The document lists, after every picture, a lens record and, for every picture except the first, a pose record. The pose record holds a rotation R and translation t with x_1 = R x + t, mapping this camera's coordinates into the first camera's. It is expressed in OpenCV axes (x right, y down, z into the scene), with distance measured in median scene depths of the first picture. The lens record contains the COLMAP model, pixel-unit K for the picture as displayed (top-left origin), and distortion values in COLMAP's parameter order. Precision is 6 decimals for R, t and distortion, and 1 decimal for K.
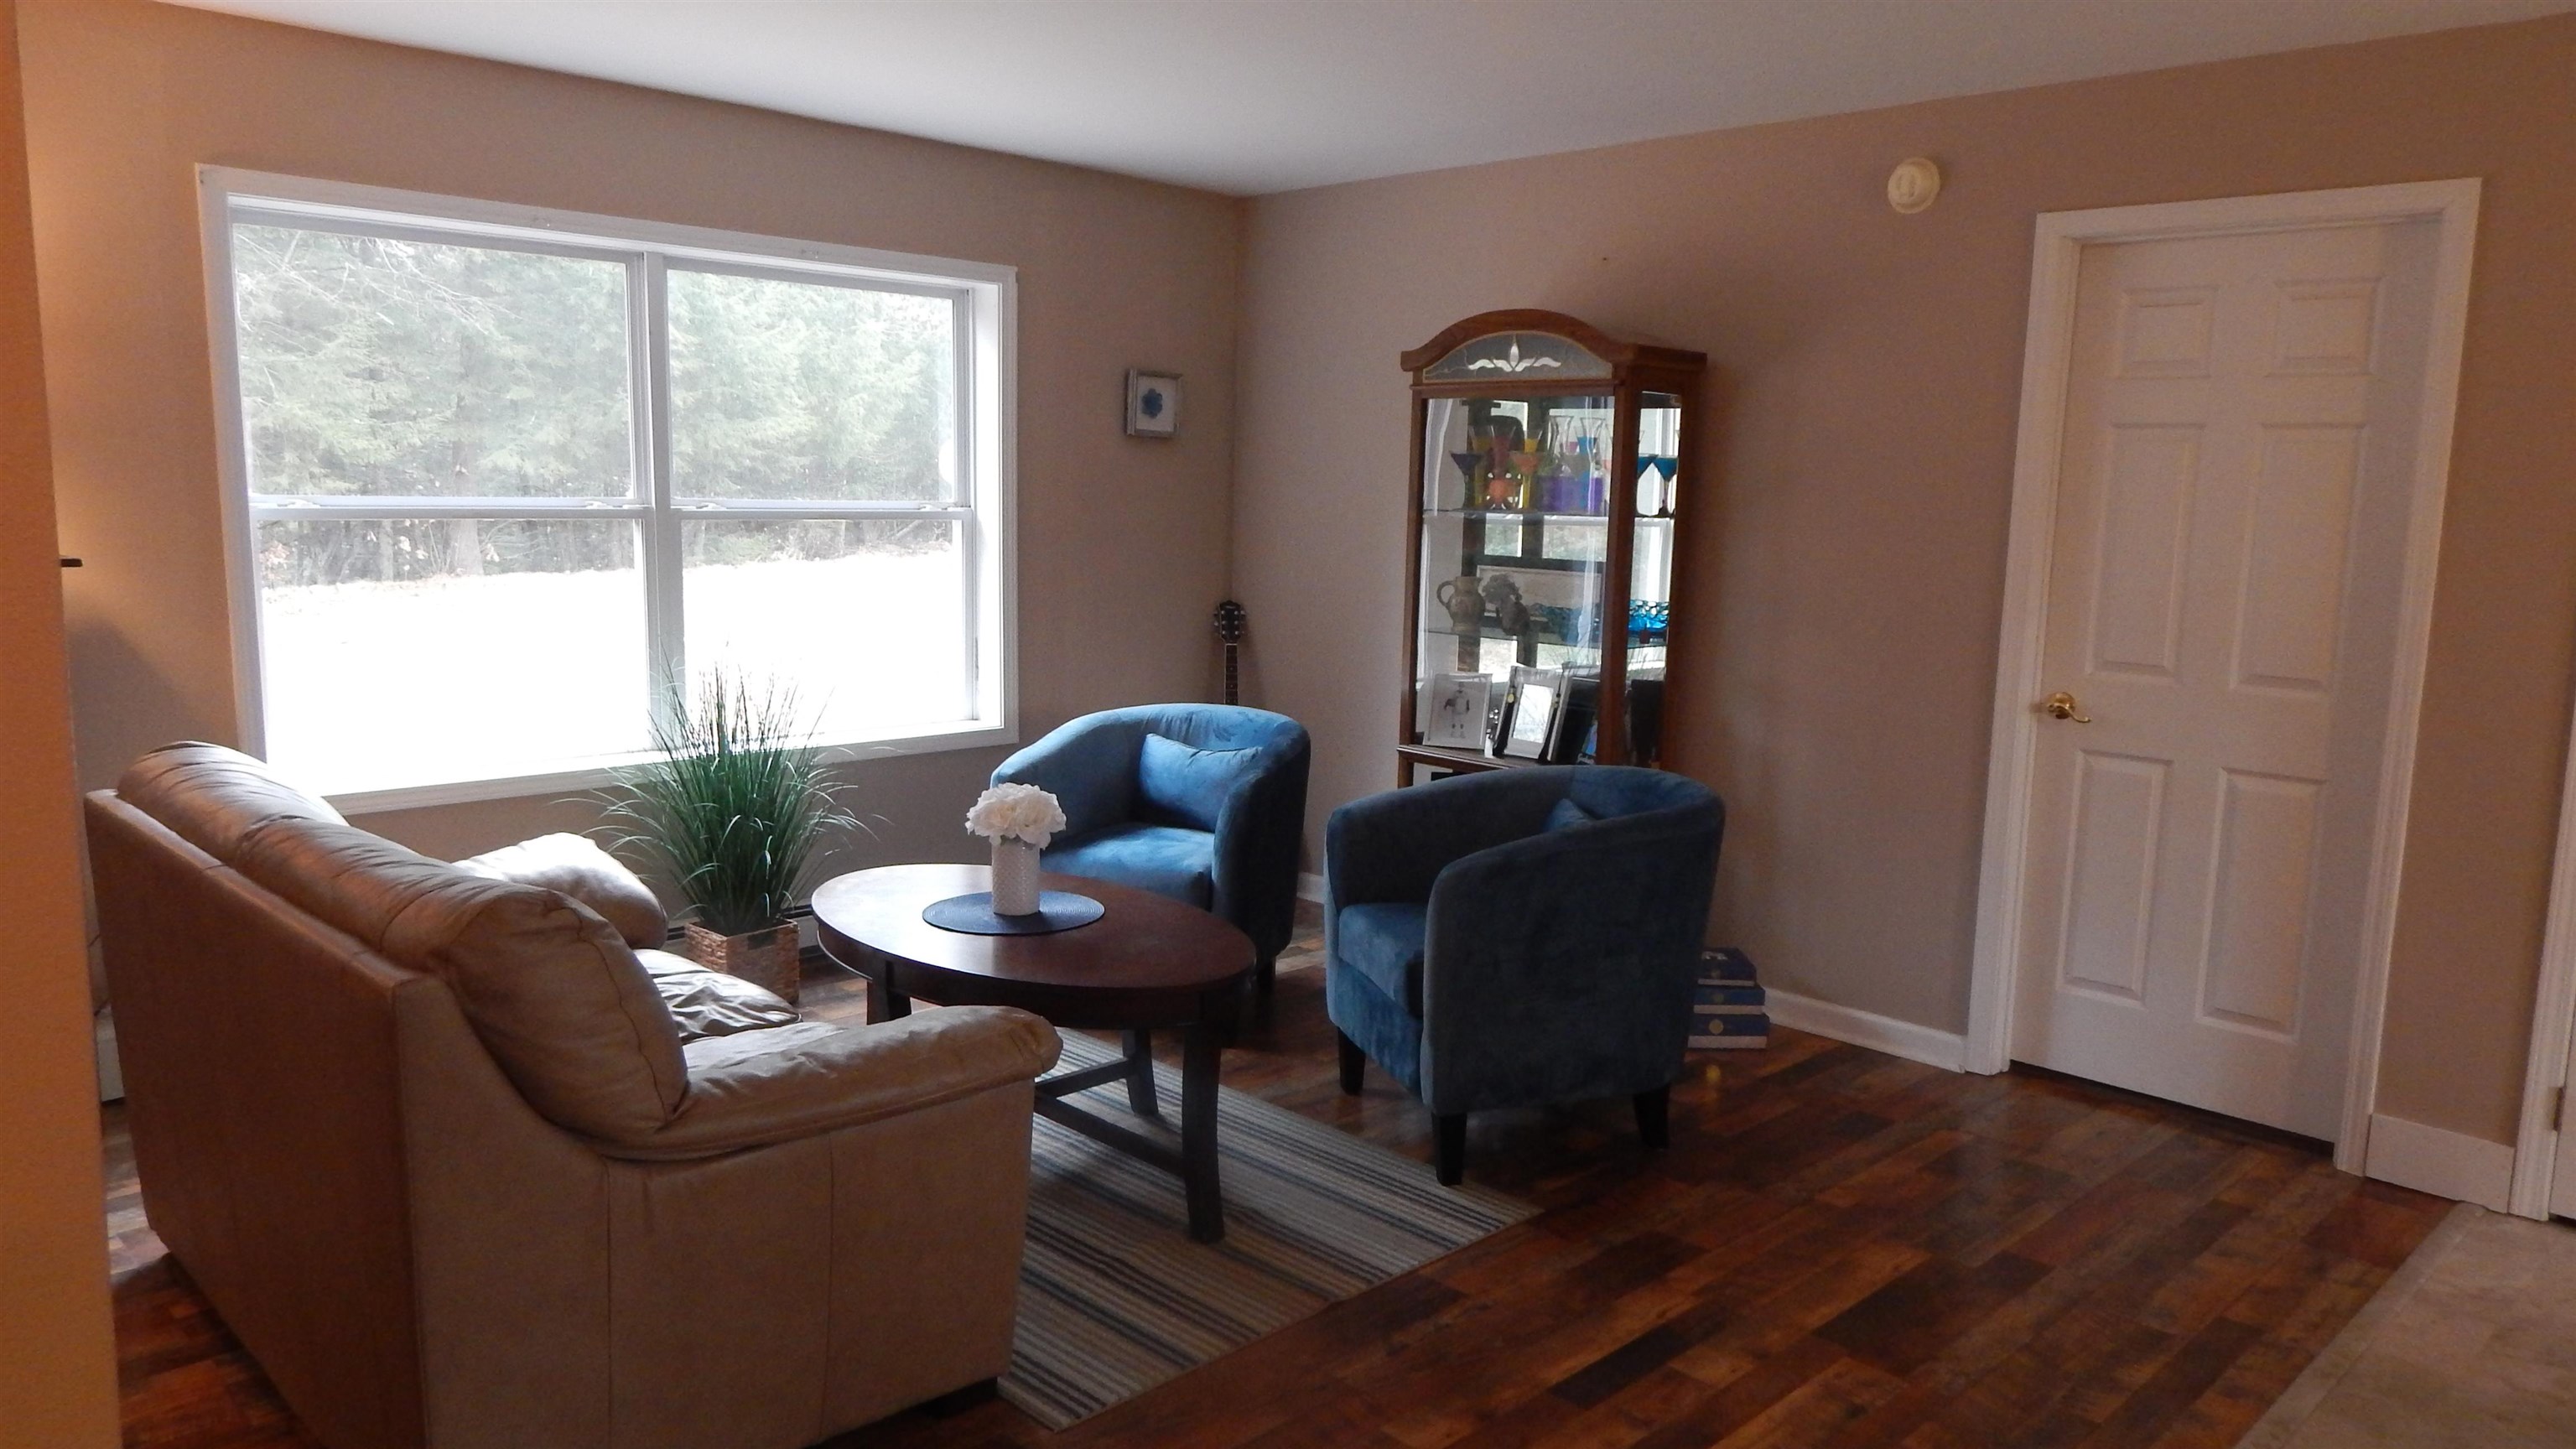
lens RADIAL K [[1735.3, 0, 1285.1], [0, 1735.3, 730.9], [0, 0, 1]] dist [0.008450, 0.000459]
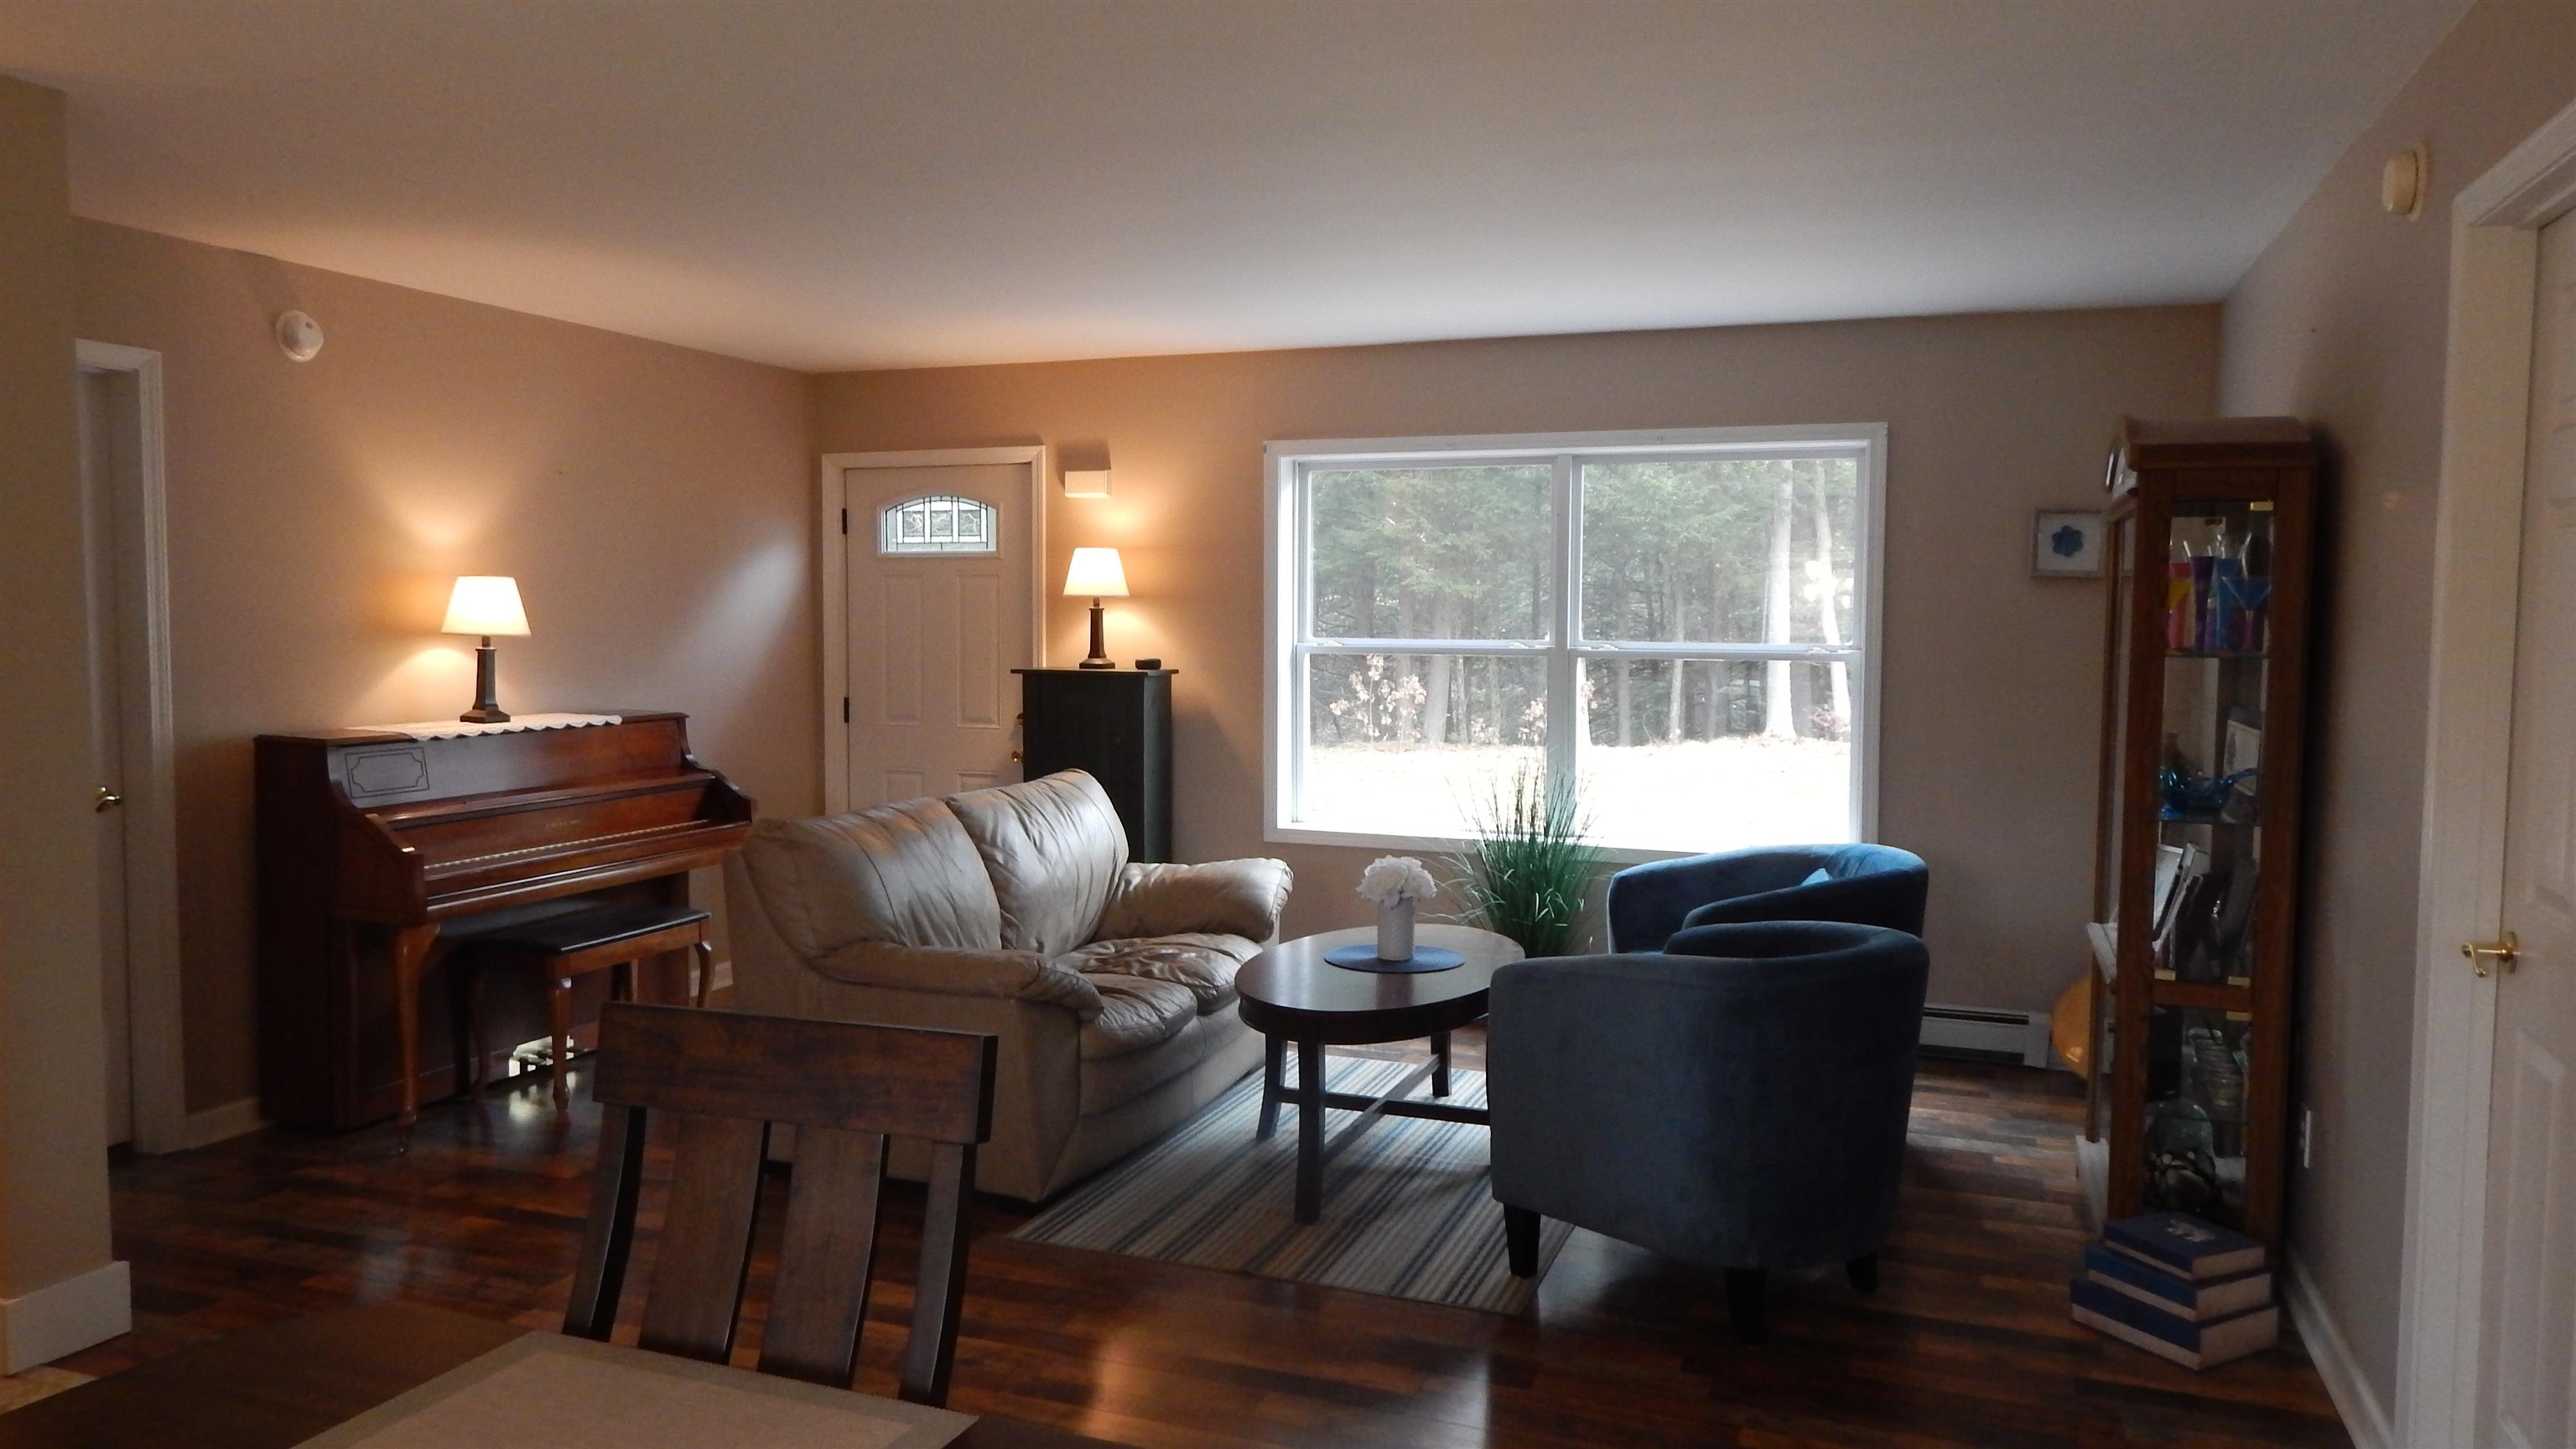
lens RADIAL K [[1735.3, 0, 1281.8], [0, 1735.3, 721.5], [0, 0, 1]] dist [0.008450, 0.000459]
pose [[0.414299, 0.033845, -0.909512, 0.723889], [-0.128821, 0.991429, -0.021787, -0.021392], [0.900978, 0.126190, 0.415107, 0.291724]]
